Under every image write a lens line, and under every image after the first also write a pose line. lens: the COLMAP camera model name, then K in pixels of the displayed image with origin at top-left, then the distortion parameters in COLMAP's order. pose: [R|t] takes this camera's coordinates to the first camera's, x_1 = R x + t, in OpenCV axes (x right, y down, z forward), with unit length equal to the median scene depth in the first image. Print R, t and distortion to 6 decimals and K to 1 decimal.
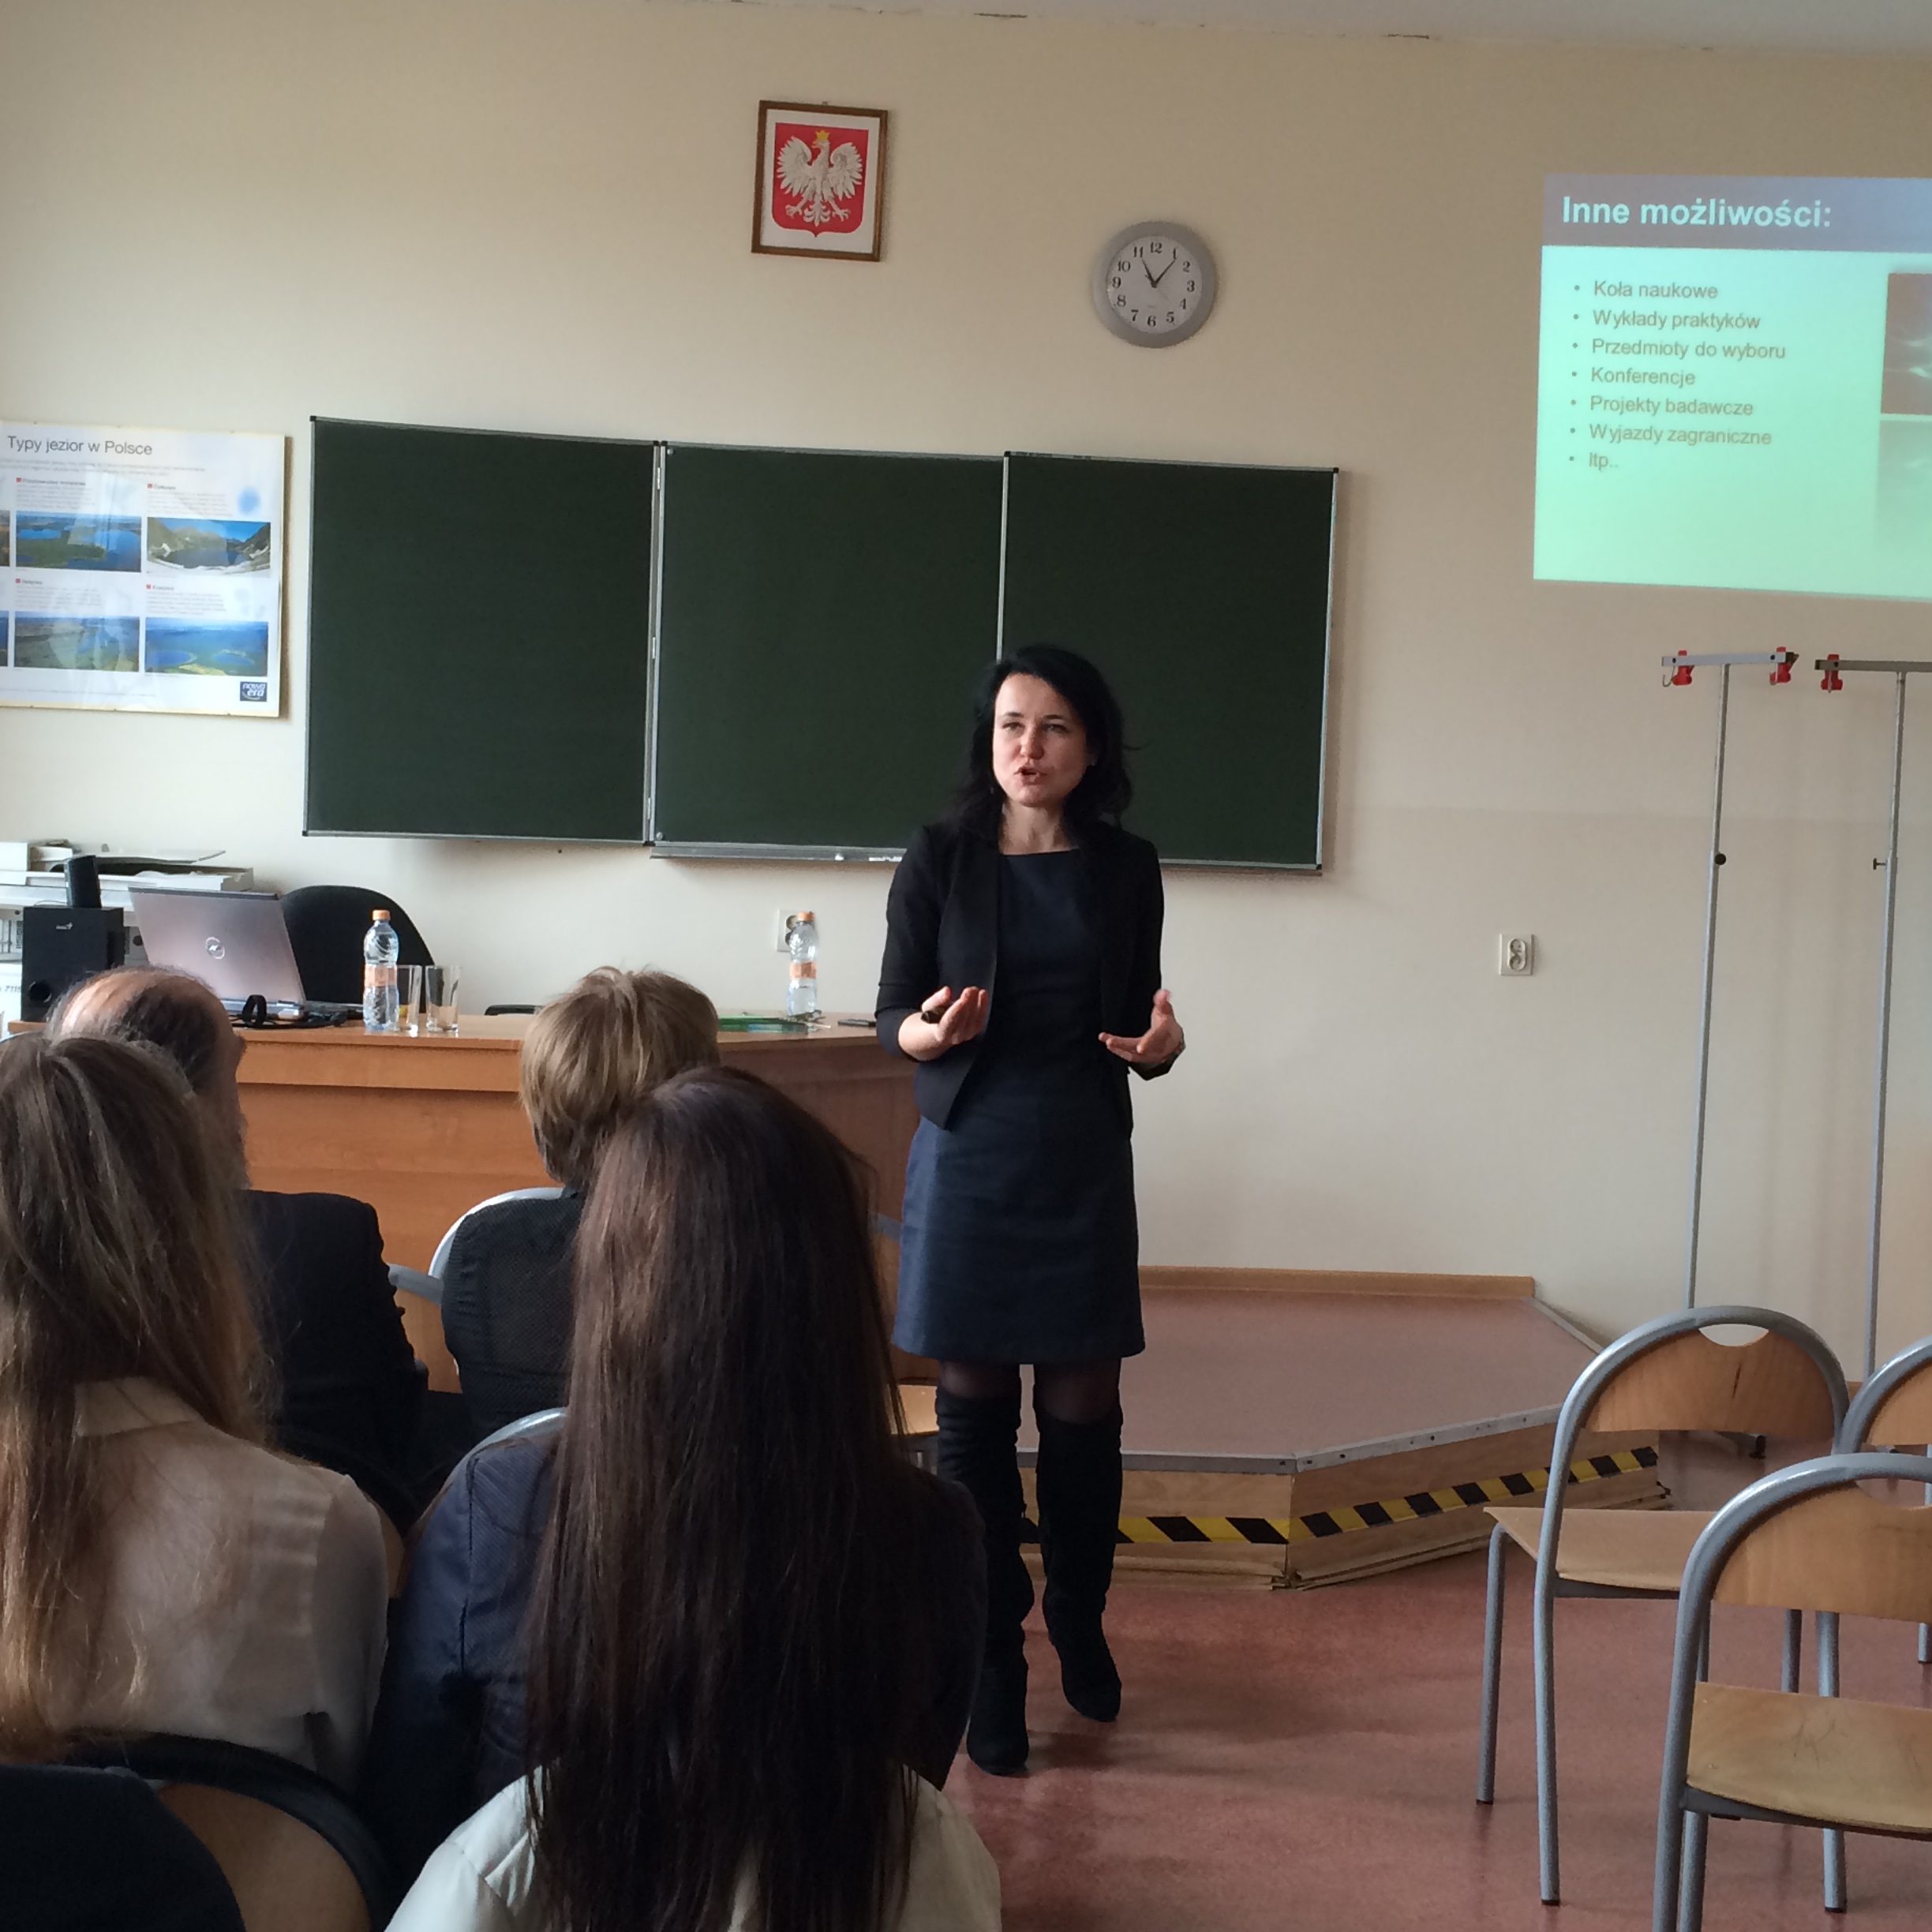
lens RADIAL K [[2980.8, 0, 963.3], [0, 2980.8, 986.8], [0, 0, 1]] dist [0.057542, 0.000000]
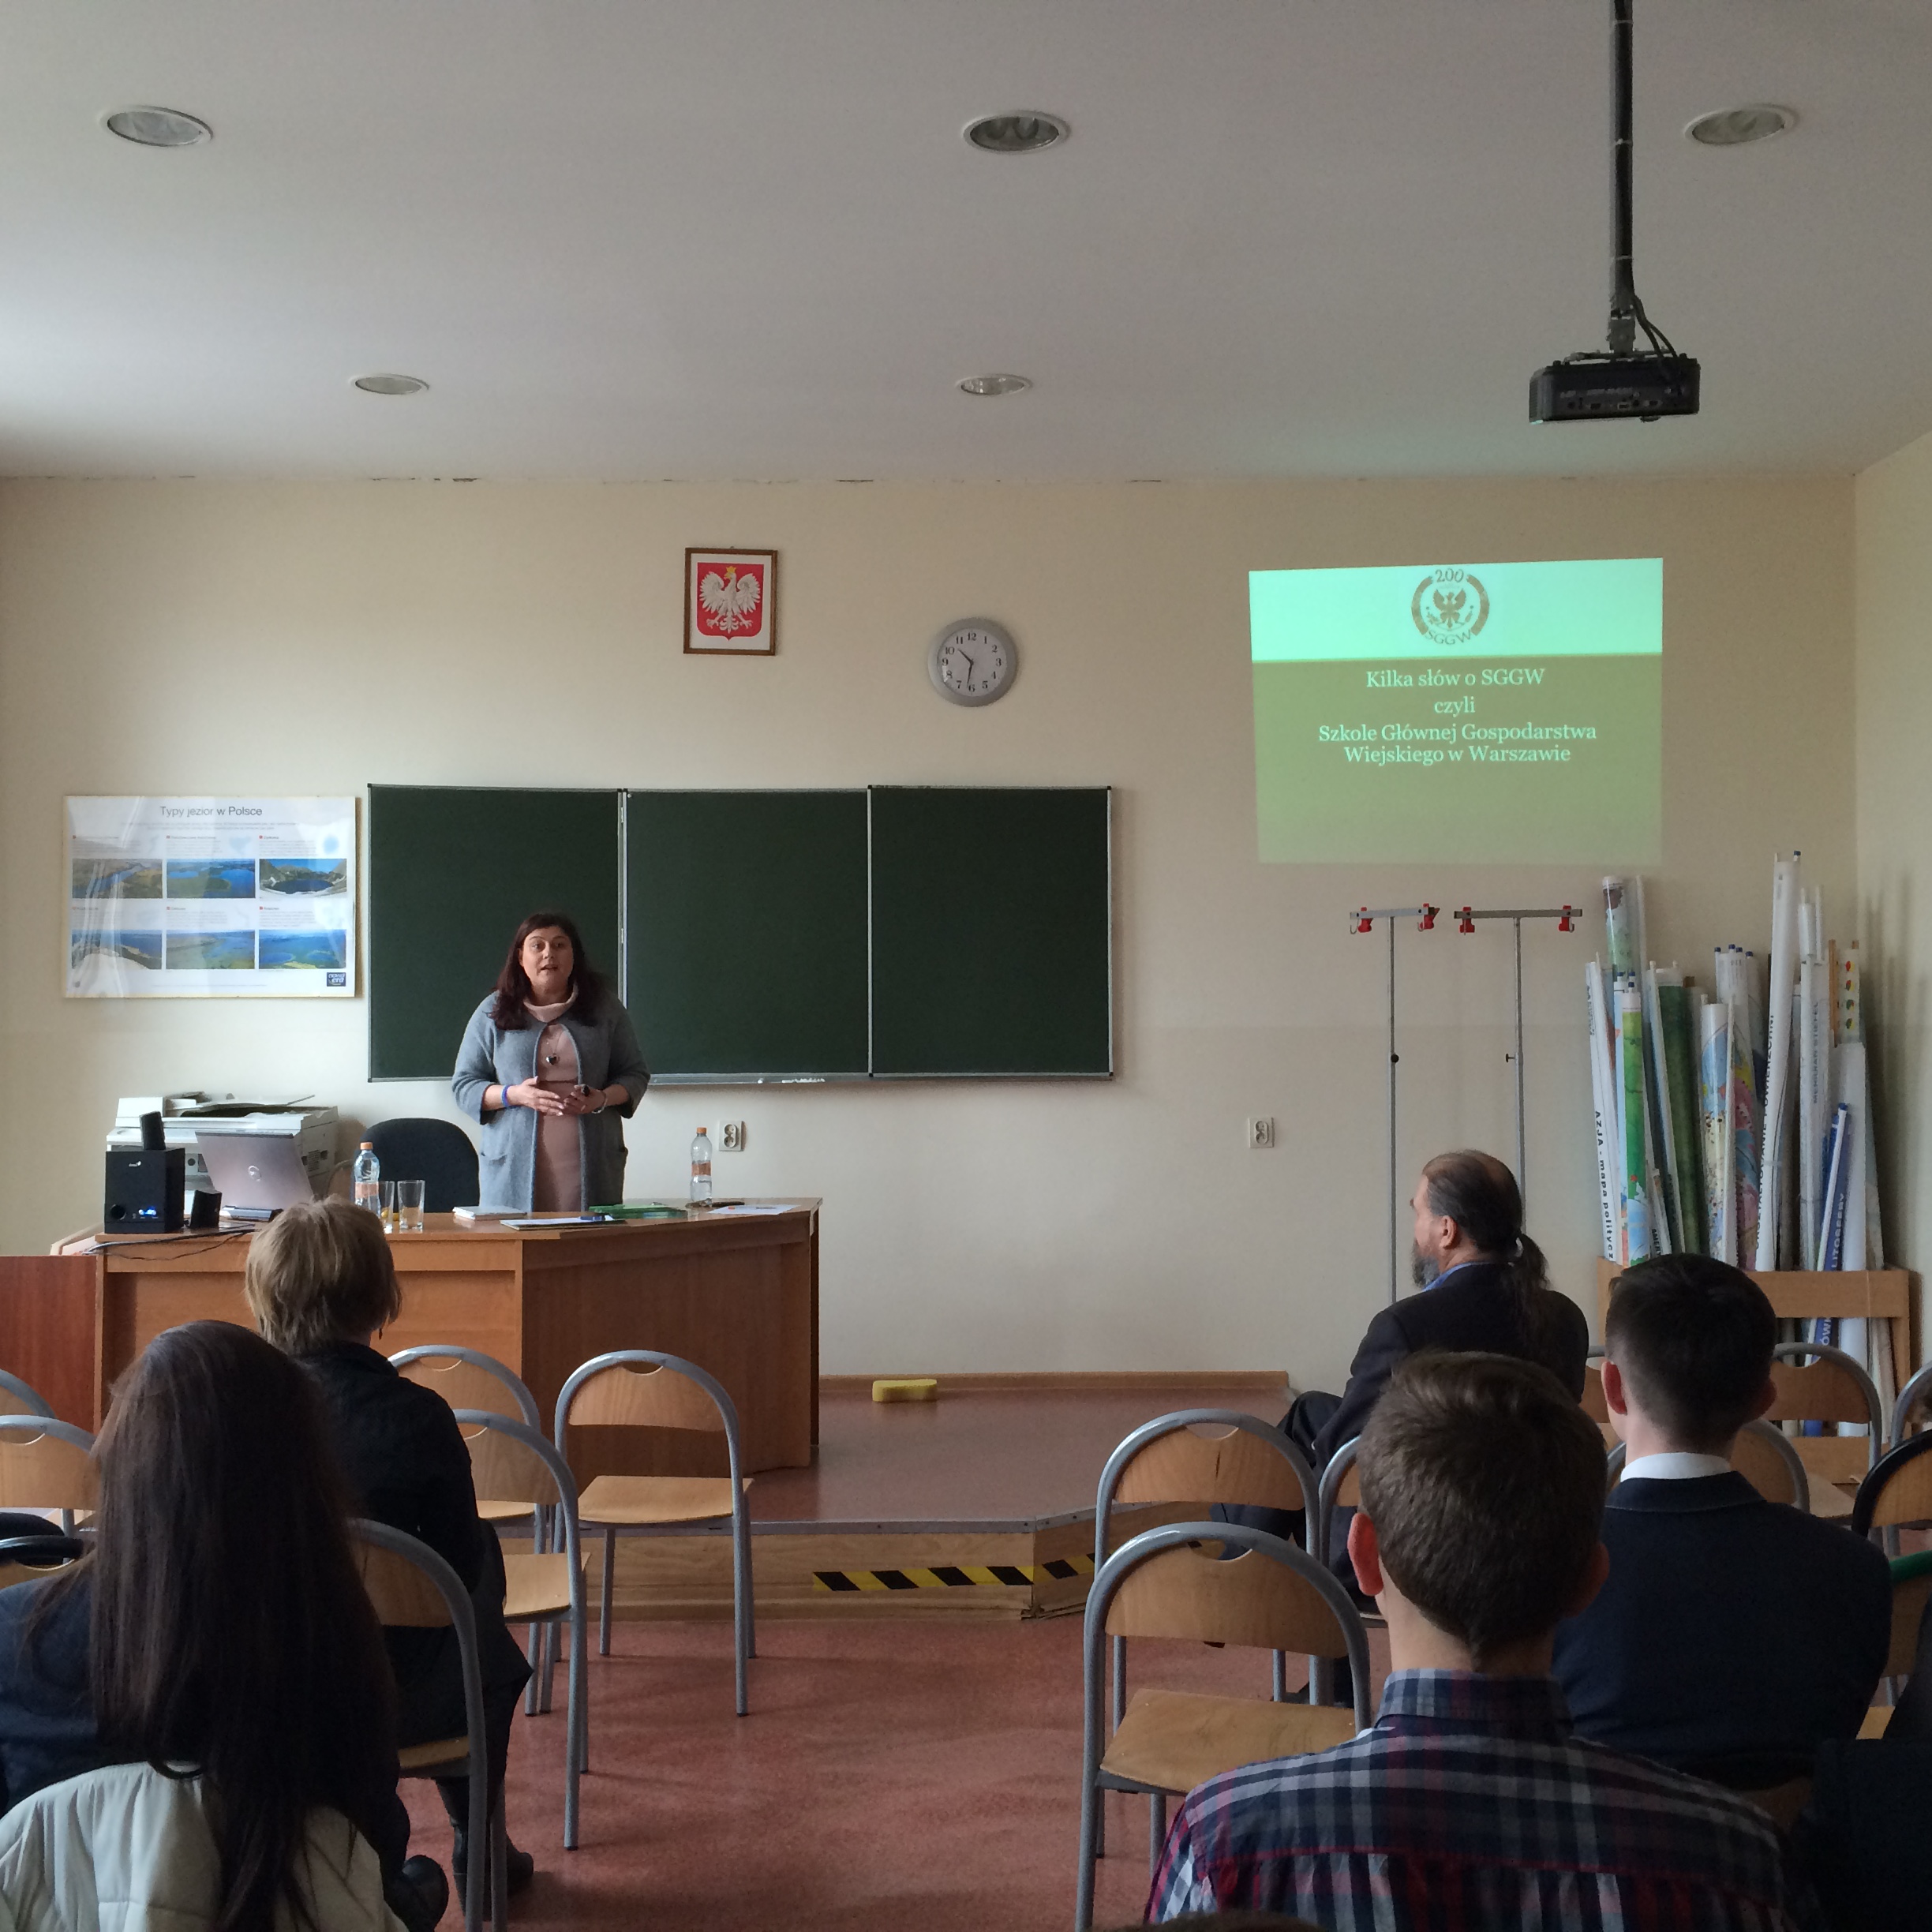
lens RADIAL K [[2236.6, 0, 984.2], [0, 2236.6, 961.2], [0, 0, 1]] dist [0.062226, 0.000000]
pose [[0.998405, -0.041258, -0.038533, 0.104900], [0.037968, 0.995865, -0.082530, -0.009378], [0.041779, 0.080935, 0.995843, -0.030217]]
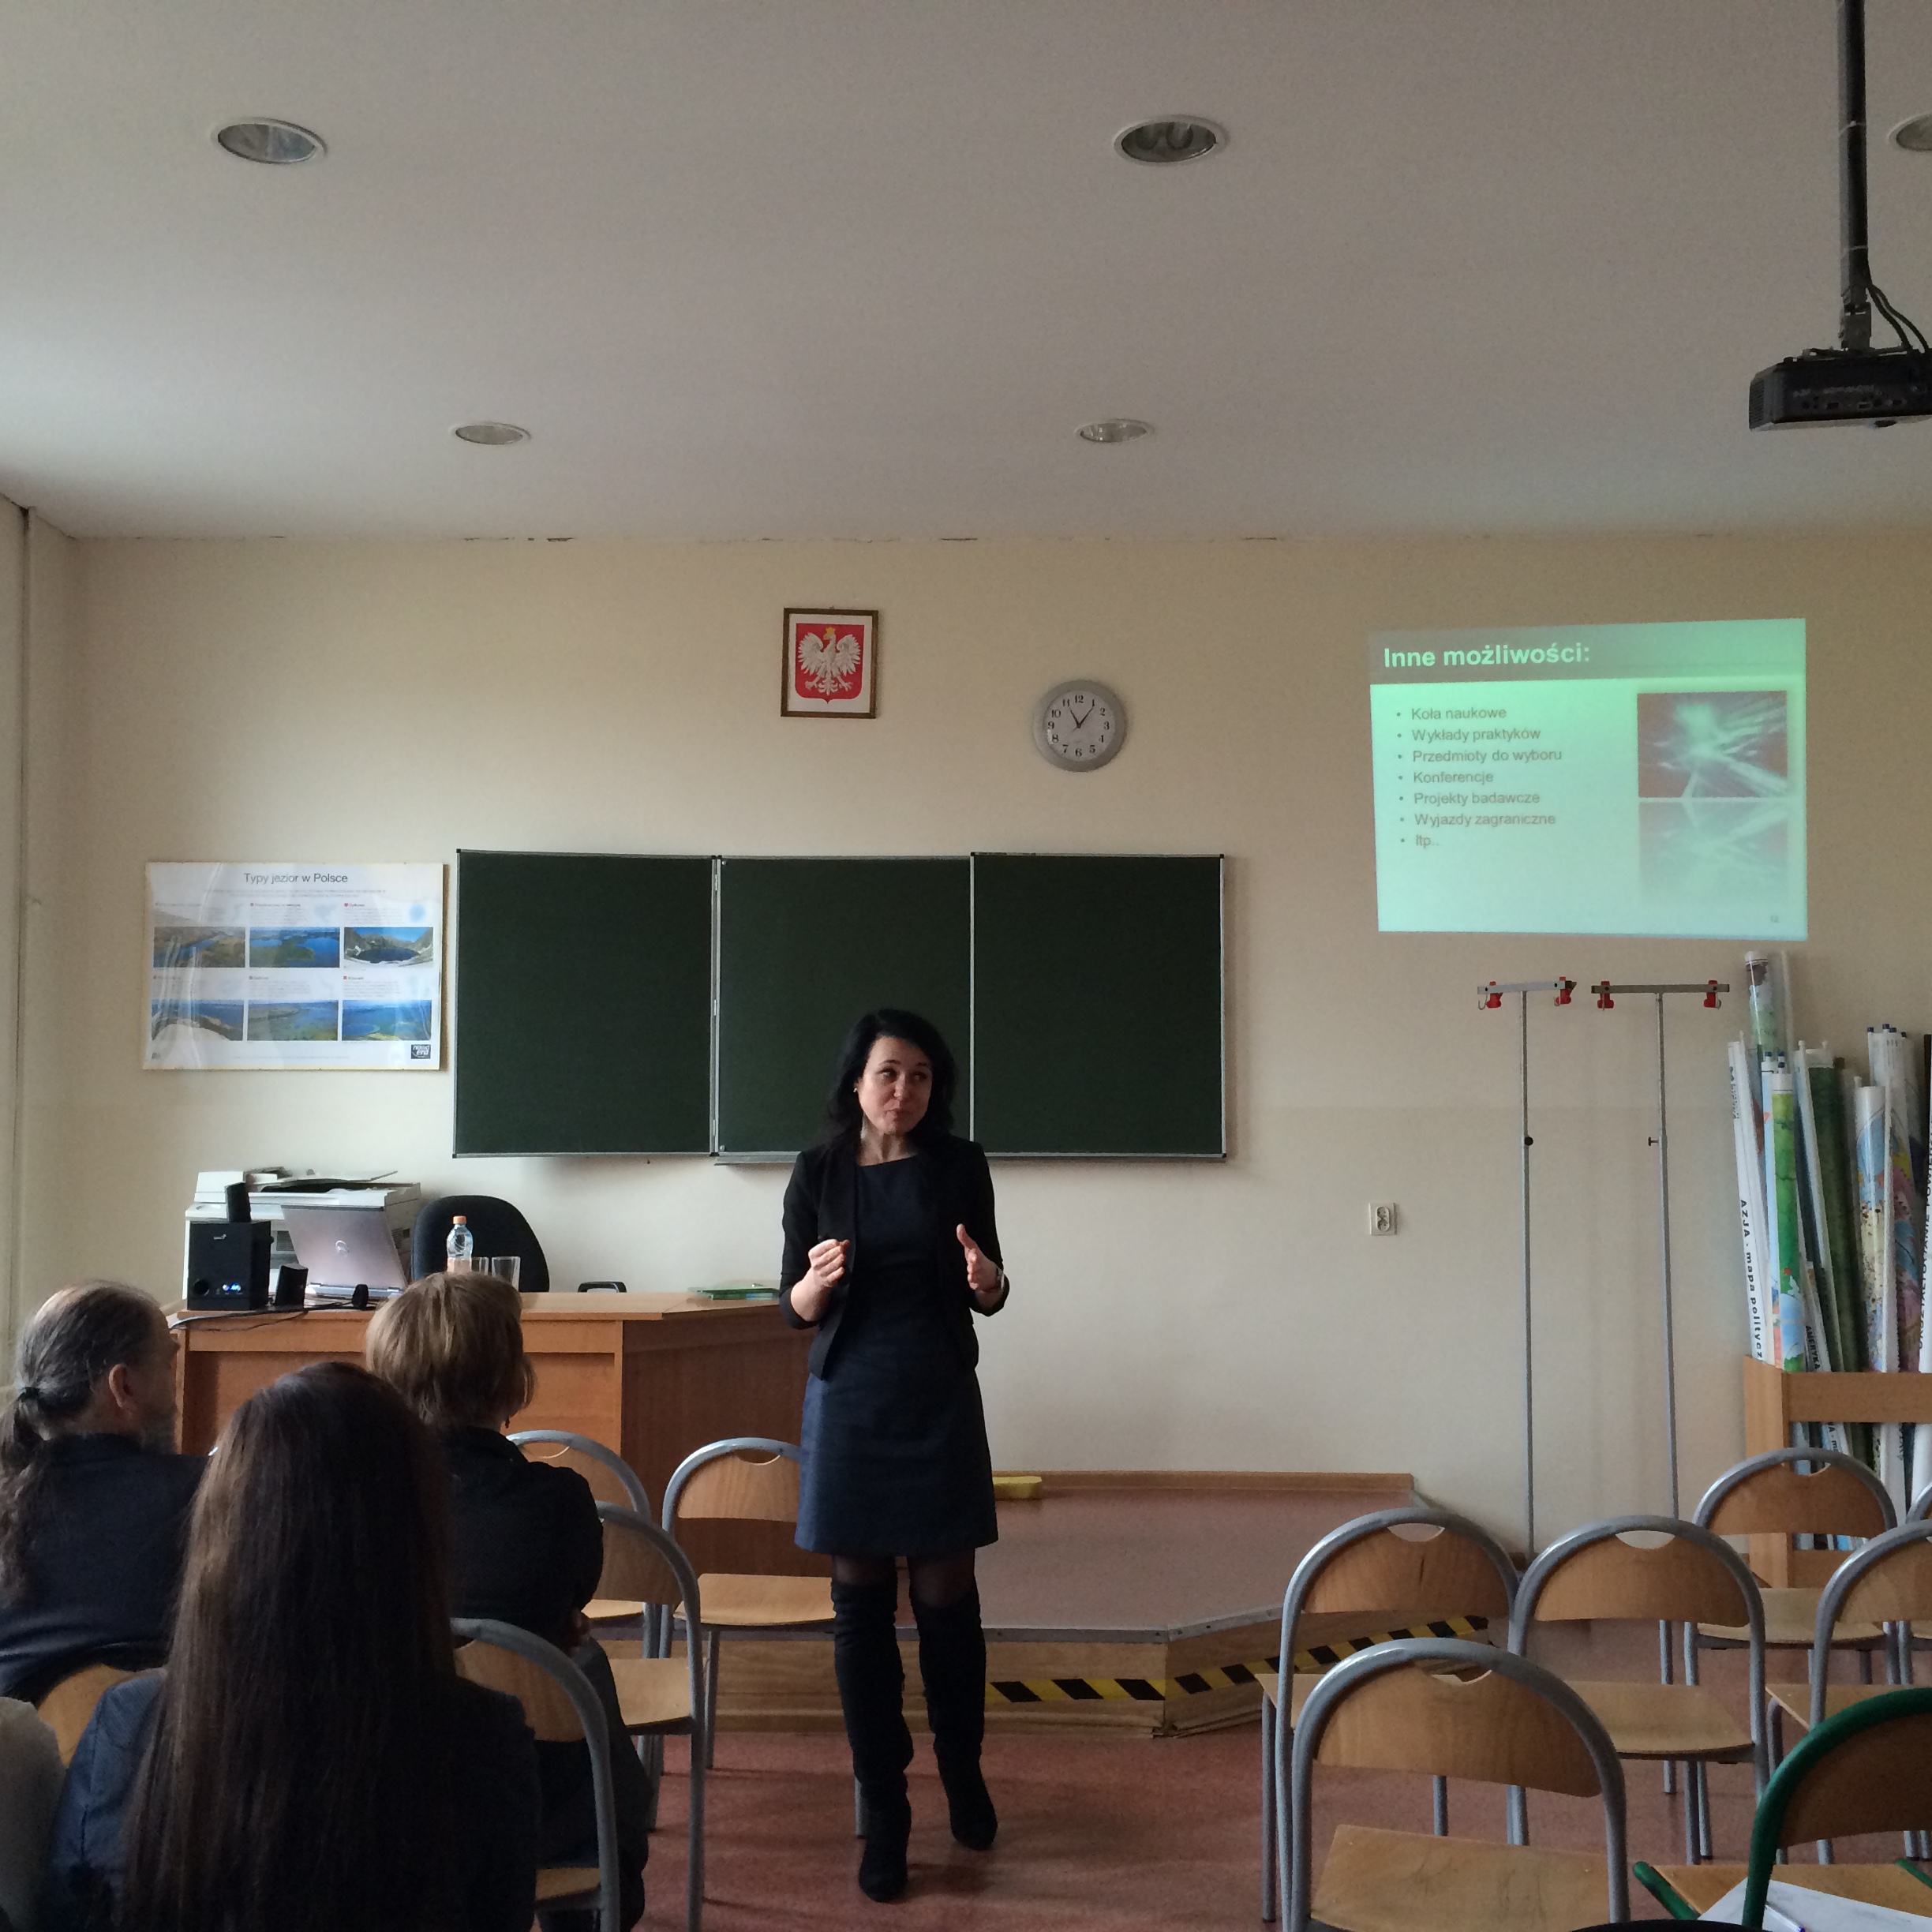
lens RADIAL K [[2236.6, 0, 960.8], [0, 2236.6, 979.3], [0, 0, 1]] dist [0.062226, 0.000000]
pose [[0.996908, -0.037744, -0.068926, 0.076453], [0.029357, 0.992474, -0.118881, -0.003756], [0.072894, 0.116490, 0.990513, 0.012811]]
